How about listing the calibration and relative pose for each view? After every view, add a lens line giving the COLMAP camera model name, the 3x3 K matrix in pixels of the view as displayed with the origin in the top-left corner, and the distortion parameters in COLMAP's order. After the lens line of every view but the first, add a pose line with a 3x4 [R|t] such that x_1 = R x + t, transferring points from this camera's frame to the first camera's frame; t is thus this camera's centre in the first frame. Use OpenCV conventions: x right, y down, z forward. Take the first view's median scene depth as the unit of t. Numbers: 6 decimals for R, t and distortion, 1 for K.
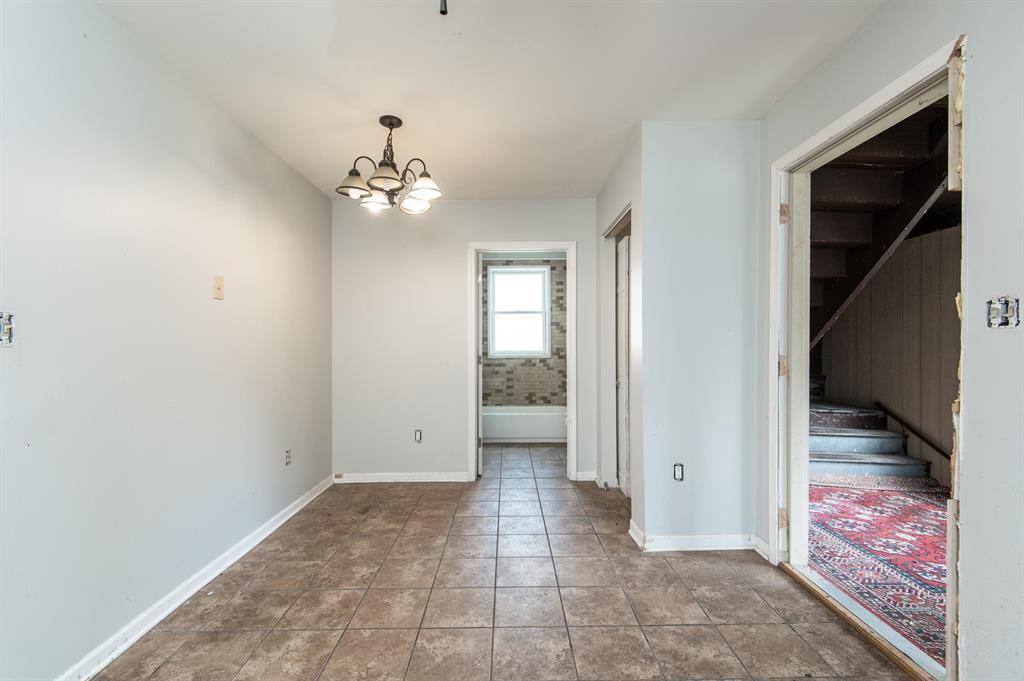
lens RADIAL K [[464.8, 0, 510.7], [0, 464.8, 342.7], [0, 0, 1]] dist [0.036984, -0.018987]
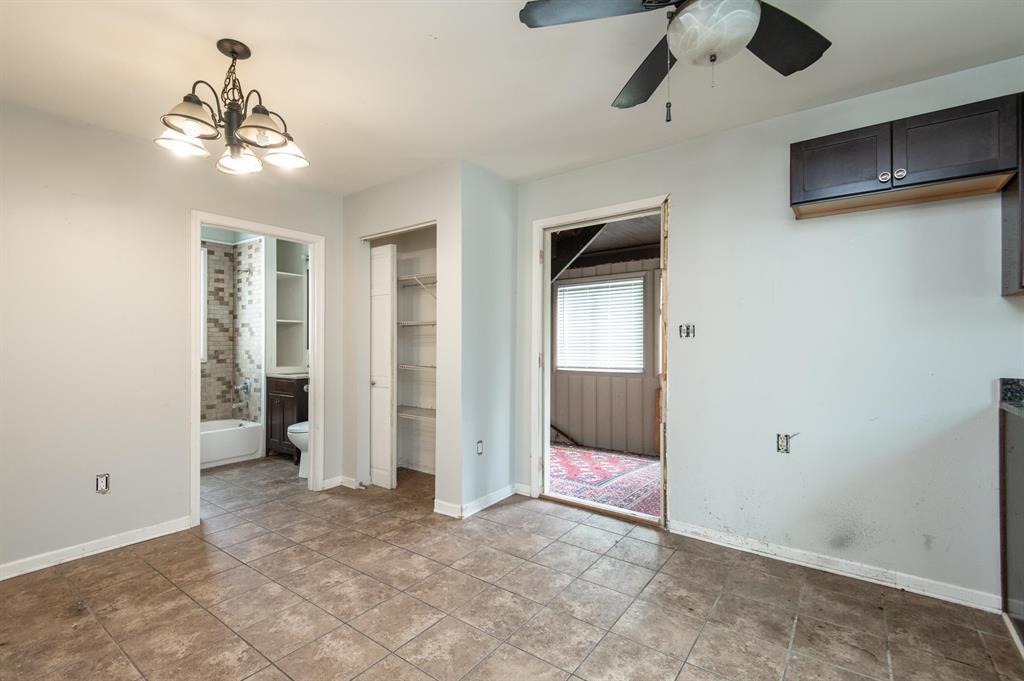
lens RADIAL K [[464.8, 0, 510.7], [0, 464.8, 342.7], [0, 0, 1]] dist [0.036984, -0.018987]
pose [[0.594695, 0.004427, 0.803939, -0.598178], [-0.002496, 0.999990, -0.003660, 0.000097], [-0.803947, 0.000170, 0.594700, 0.194400]]
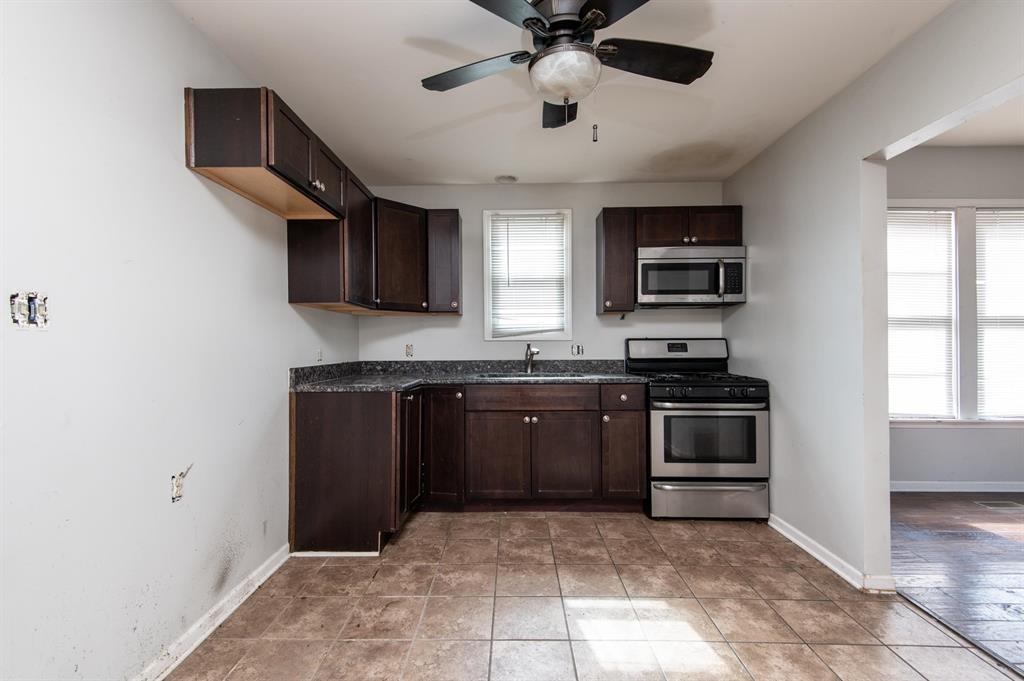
lens RADIAL K [[464.8, 0, 510.7], [0, 464.8, 342.7], [0, 0, 1]] dist [0.036984, -0.018987]
pose [[-0.999881, 0.001922, 0.015297, 0.048257], [0.001974, 0.999992, 0.003357, -0.000533], [-0.015290, 0.003387, -0.999877, 0.982084]]
